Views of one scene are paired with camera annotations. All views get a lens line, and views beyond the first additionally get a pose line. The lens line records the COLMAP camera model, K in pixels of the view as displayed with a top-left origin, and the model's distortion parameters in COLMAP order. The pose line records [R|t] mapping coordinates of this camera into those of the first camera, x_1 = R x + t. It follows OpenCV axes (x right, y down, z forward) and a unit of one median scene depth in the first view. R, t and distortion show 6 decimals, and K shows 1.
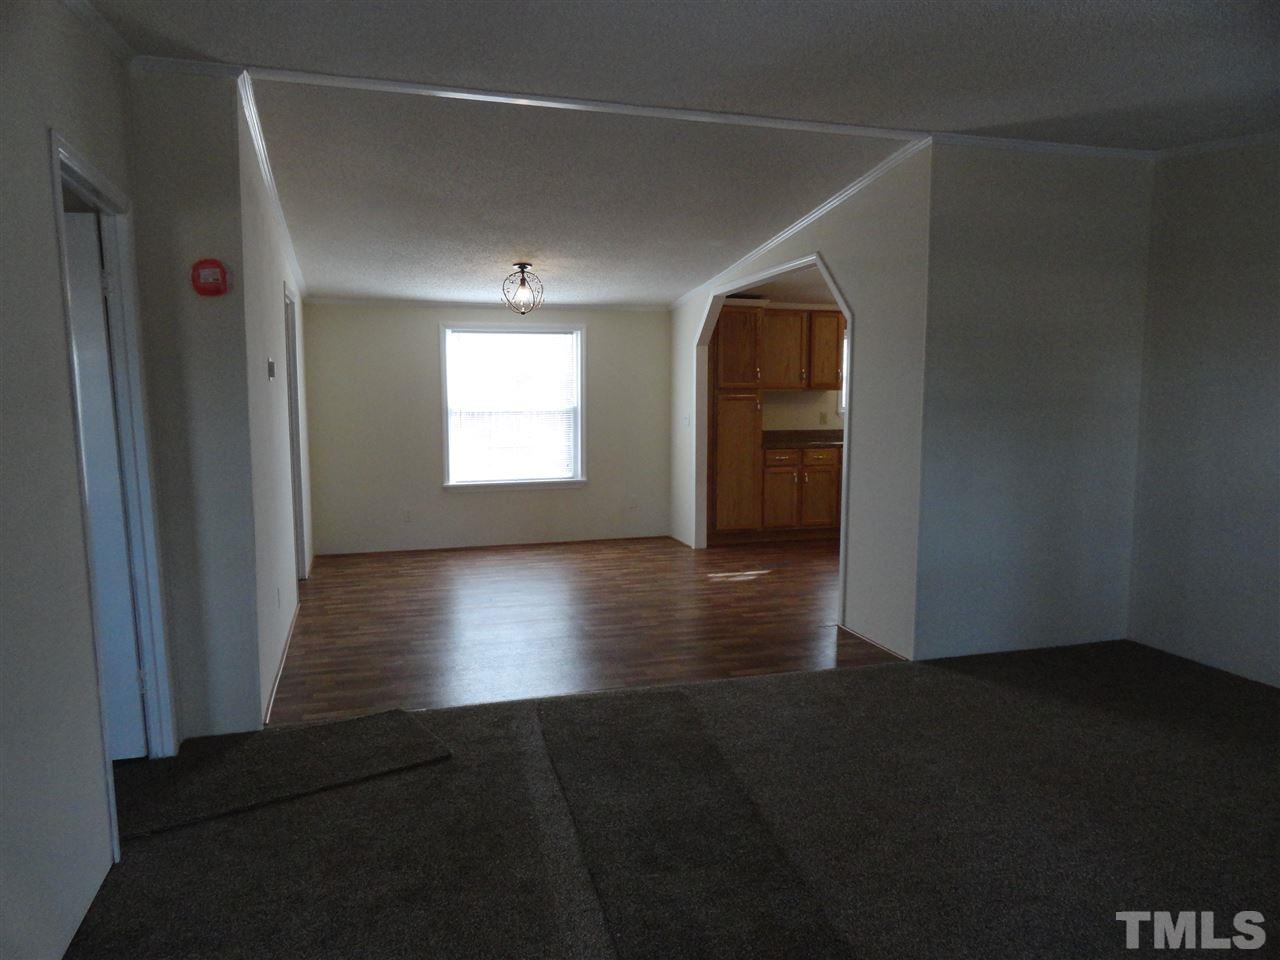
lens RADIAL K [[883.3, 0, 633.0], [0, 883.3, 478.5], [0, 0, 1]] dist [-0.003560, 0.005273]
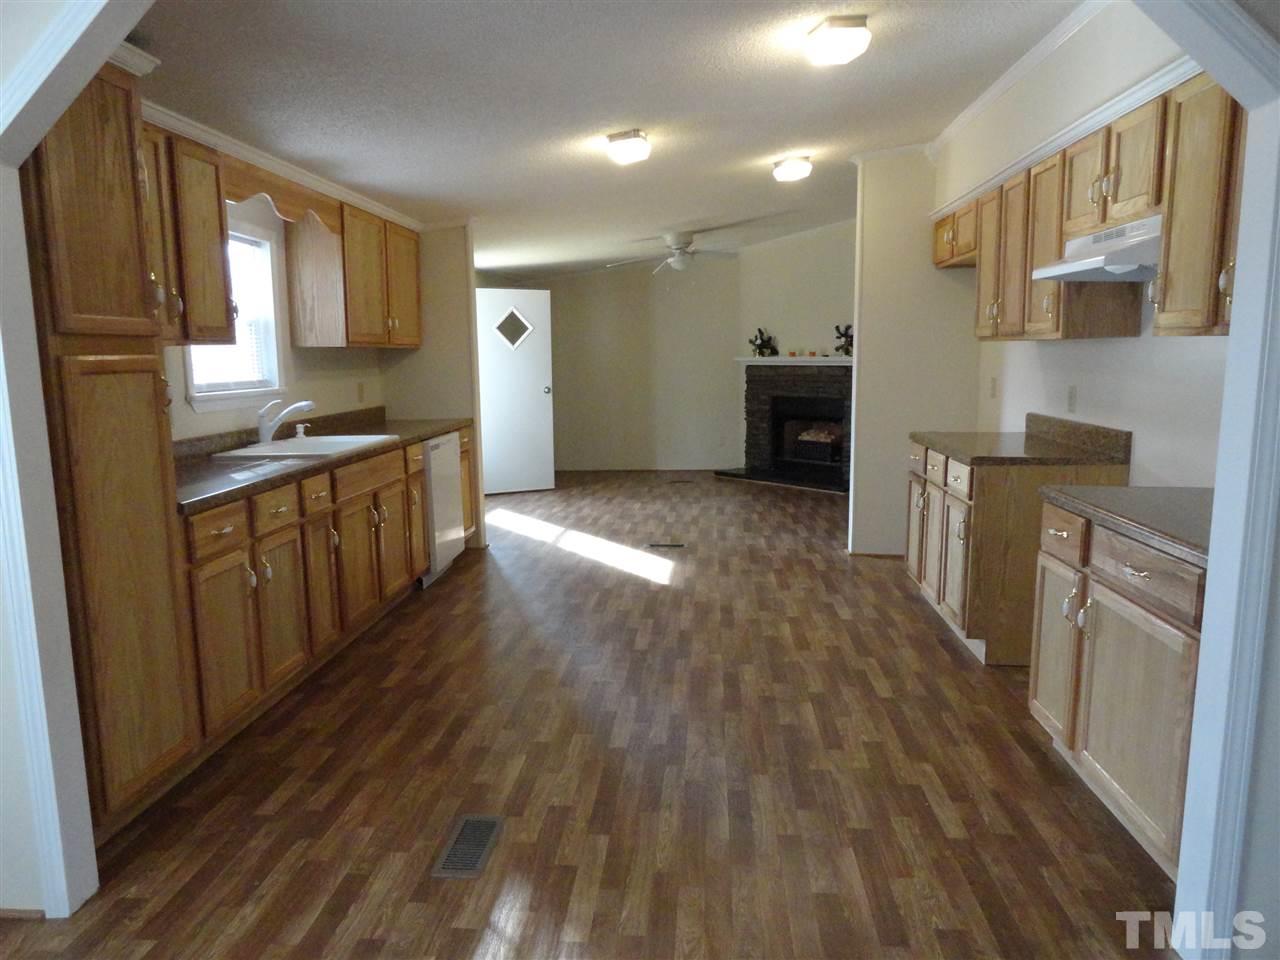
lens RADIAL K [[883.3, 0, 643.4], [0, 883.3, 477.8], [0, 0, 1]] dist [-0.003560, 0.005273]
pose [[0.367035, -0.139824, 0.919638, -0.097524], [0.106501, 0.988454, 0.107782, -0.065371], [-0.924090, 0.058382, 0.377688, 0.705392]]
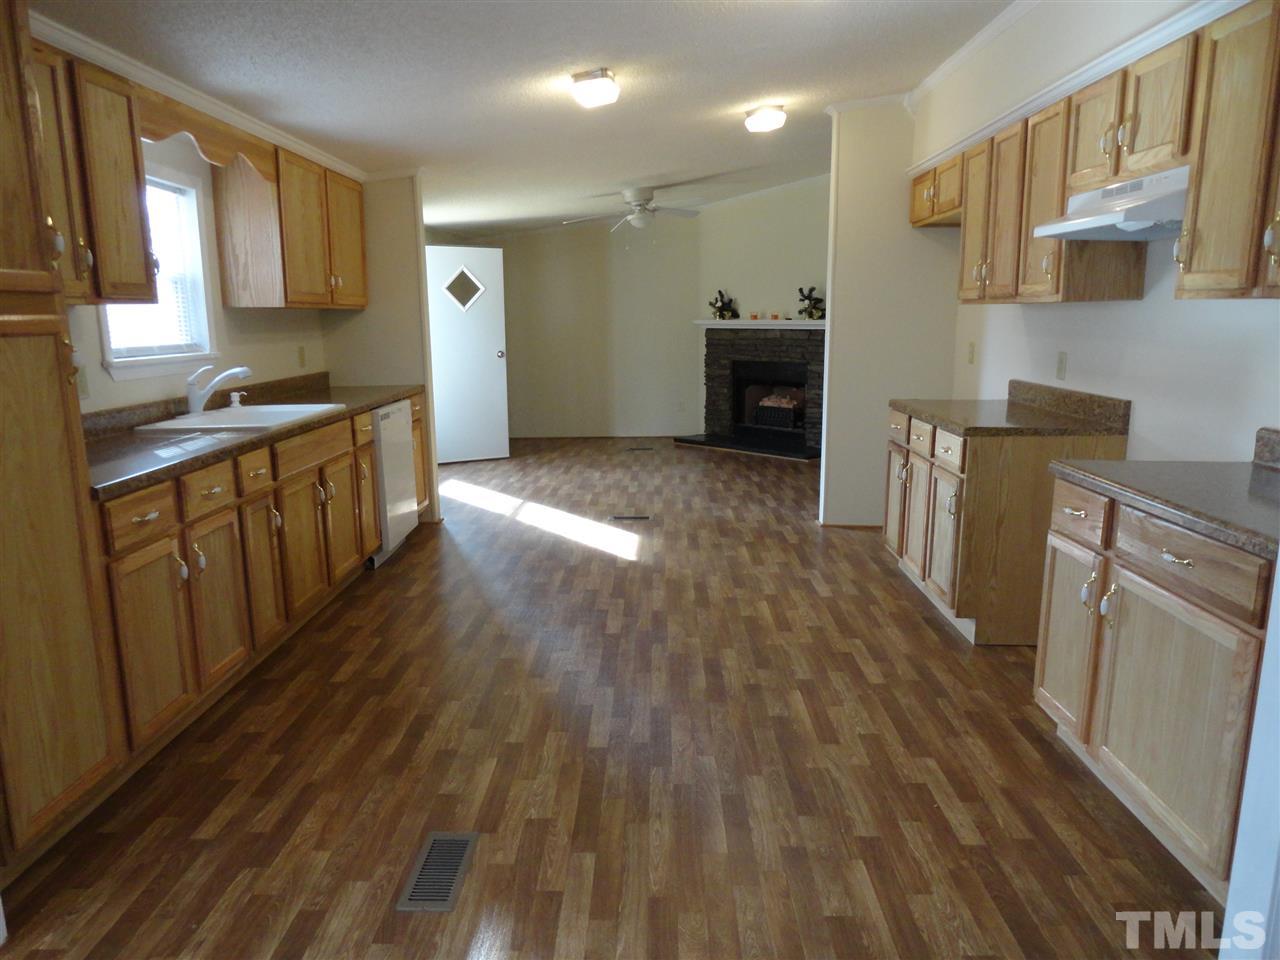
lens RADIAL K [[883.3, 0, 643.6], [0, 883.3, 480.6], [0, 0, 1]] dist [-0.003560, 0.005273]
pose [[0.311902, -0.182847, 0.932354, -0.068917], [0.104366, 0.981963, 0.157662, -0.067586], [-0.944365, 0.048131, 0.325359, 0.729796]]
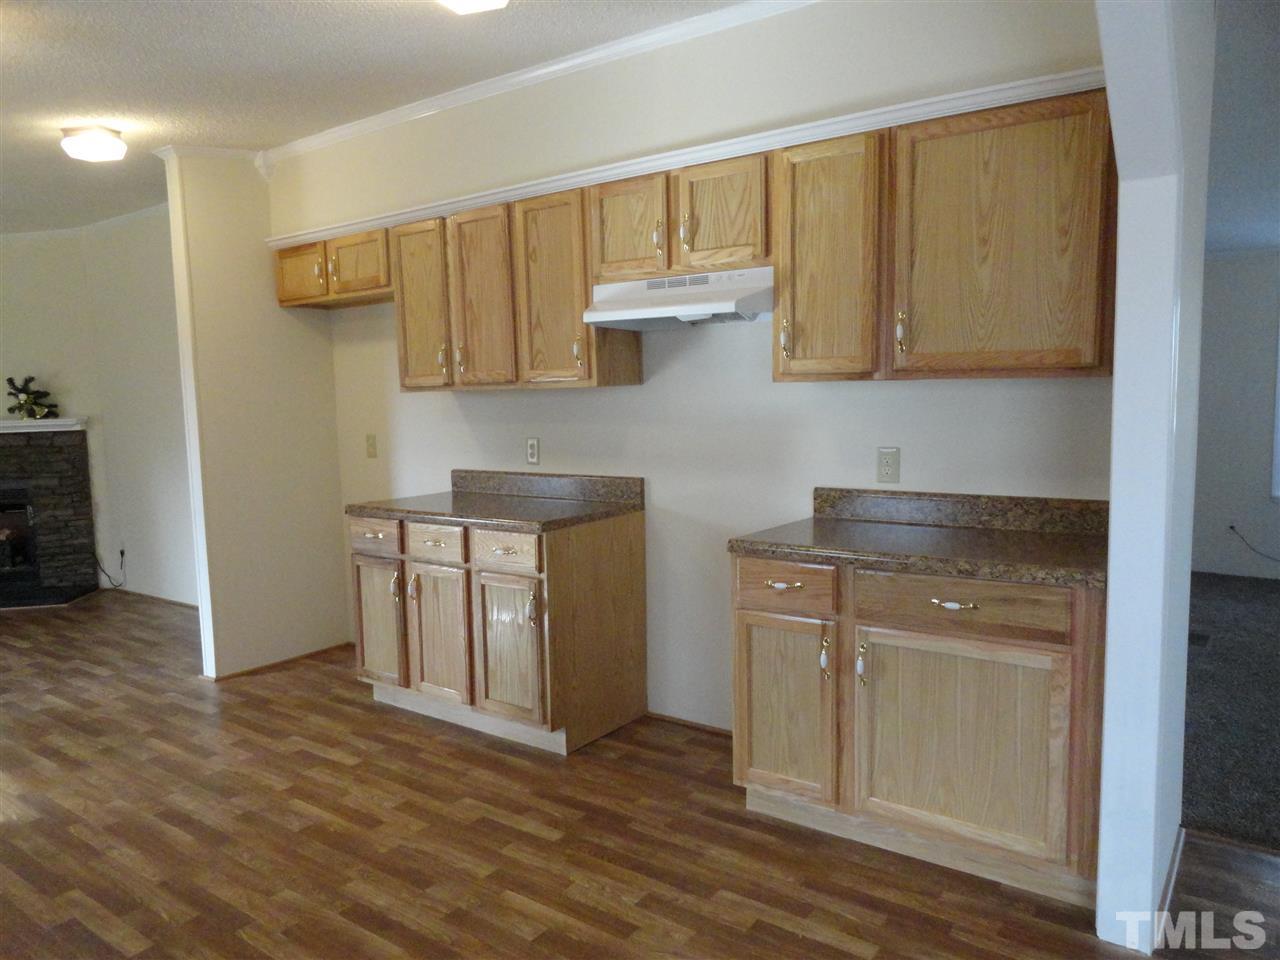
lens RADIAL K [[883.3, 0, 642.3], [0, 883.3, 480.4], [0, 0, 1]] dist [-0.003560, 0.005273]
pose [[-0.598745, -0.069570, 0.797912, 0.046727], [0.106626, 0.980430, 0.165495, -0.088090], [-0.793810, 0.184168, -0.579610, 0.911097]]
